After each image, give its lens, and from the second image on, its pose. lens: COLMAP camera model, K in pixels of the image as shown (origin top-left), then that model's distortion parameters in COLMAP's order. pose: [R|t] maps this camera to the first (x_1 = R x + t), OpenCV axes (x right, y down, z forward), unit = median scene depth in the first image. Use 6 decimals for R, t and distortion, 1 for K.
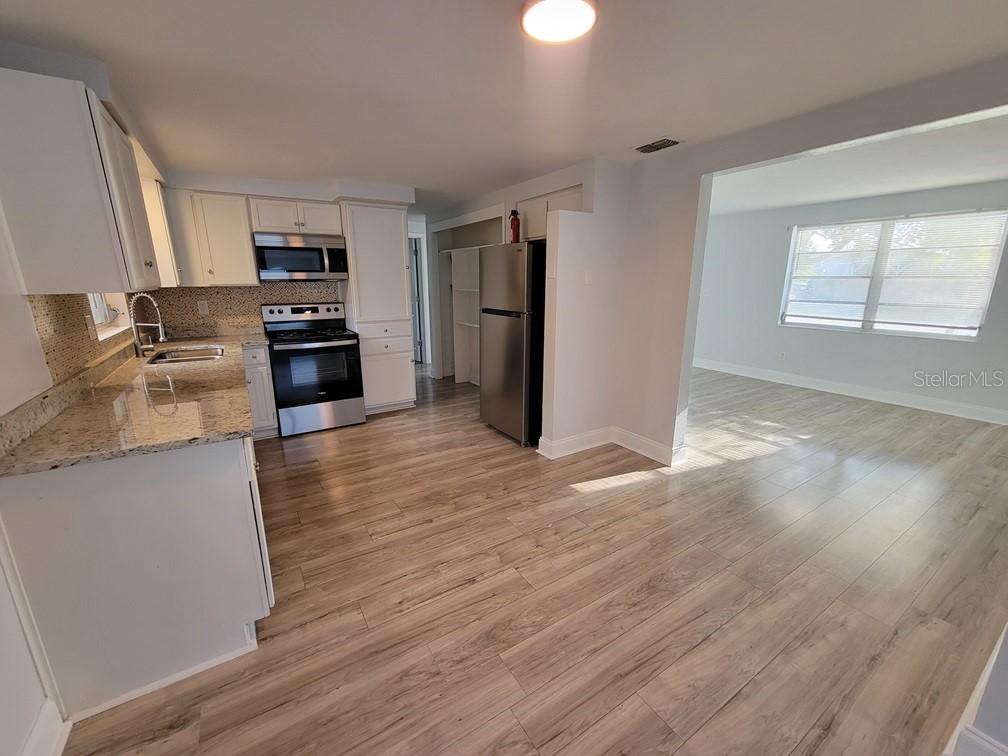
lens RADIAL K [[412.3, 0, 502.3], [0, 412.3, 380.9], [0, 0, 1]] dist [-0.001744, -0.000495]
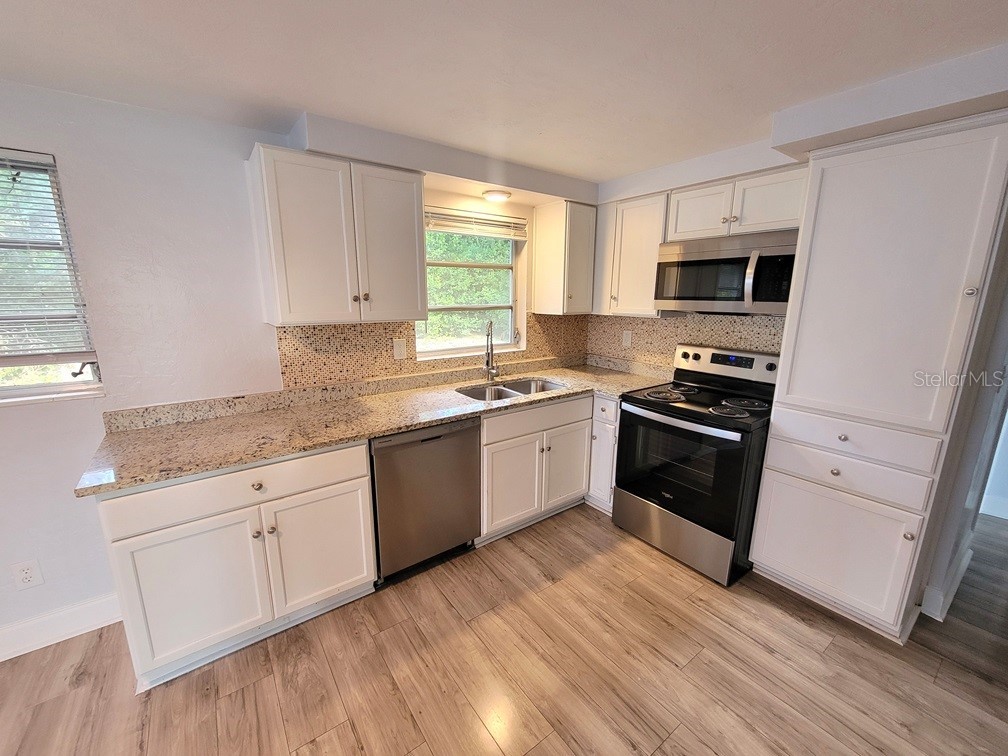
lens RADIAL K [[412.5, 0, 502.8], [0, 412.5, 383.6], [0, 0, 1]] dist [0.002922, 0.000195]
pose [[0.069923, 0.221268, -0.972703, 0.130168], [-0.244344, 0.949185, 0.198353, -0.233329], [0.967164, 0.223805, 0.120436, 0.794671]]
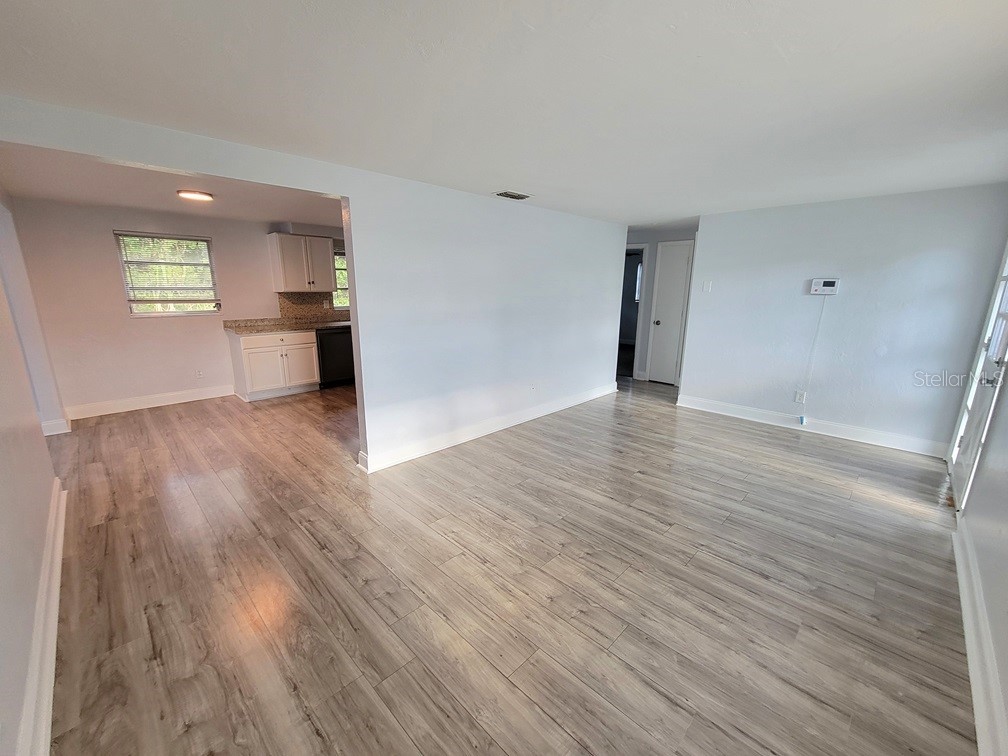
lens RADIAL K [[413.0, 0, 494.1], [0, 413.0, 378.9], [0, 0, 1]] dist [0.006829, -0.003715]
pose [[0.208370, 0.219036, -0.953208, 1.453097], [-0.243921, 0.955443, 0.166229, -0.273037], [0.947145, 0.197870, 0.252514, 1.014876]]
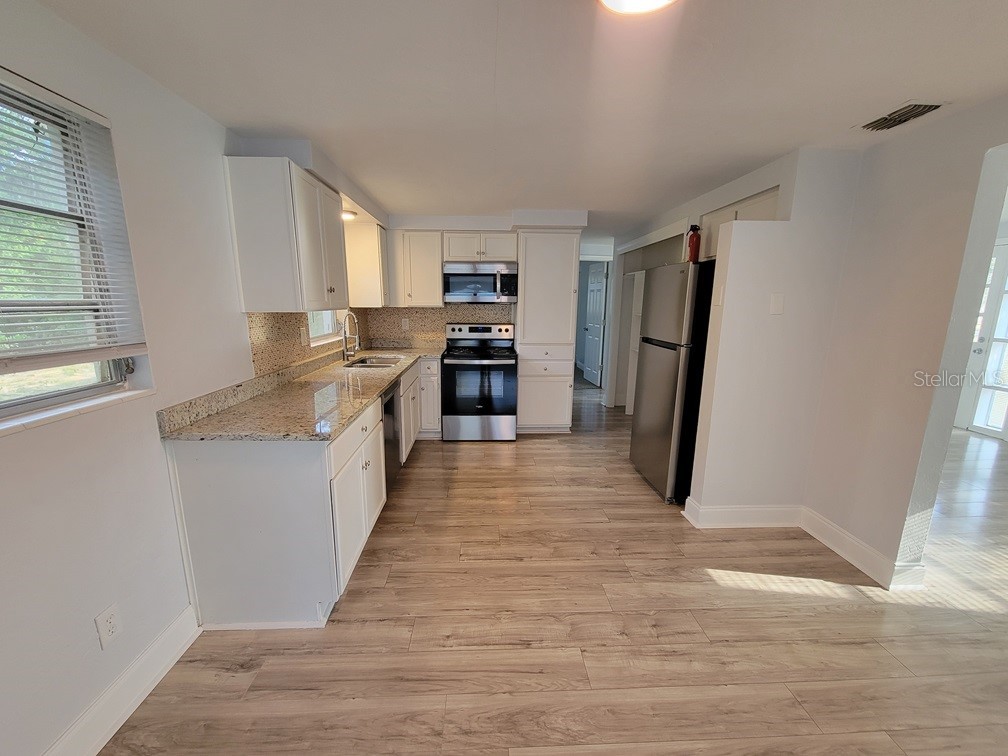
lens RADIAL K [[409.7, 0, 501.0], [0, 409.7, 383.1], [0, 0, 1]] dist [-0.000596, -0.000372]
pose [[0.867557, 0.108012, -0.485467, 0.152443], [-0.129752, 0.991482, -0.011279, -0.032548], [0.480113, 0.072775, 0.874182, 0.103497]]
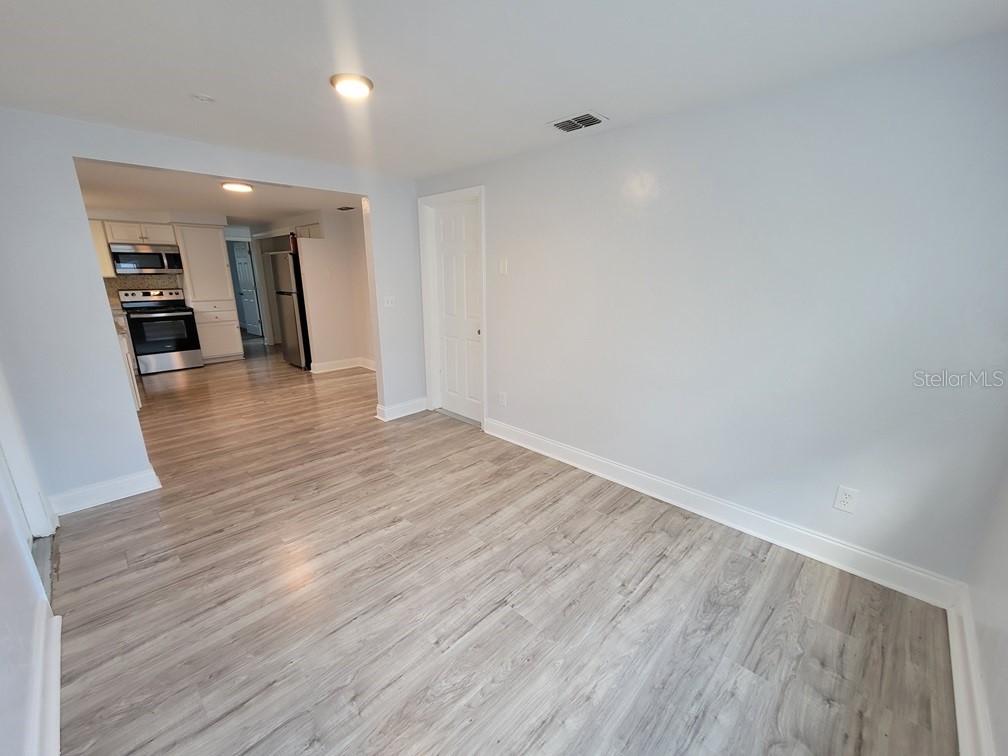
lens RADIAL K [[409.7, 0, 501.0], [0, 409.7, 383.1], [0, 0, 1]] dist [-0.000596, -0.000372]
pose [[0.971208, -0.059390, 0.230712, 0.515696], [0.053610, 0.998073, 0.031249, 0.229935], [-0.232124, -0.017981, 0.972520, -0.991610]]
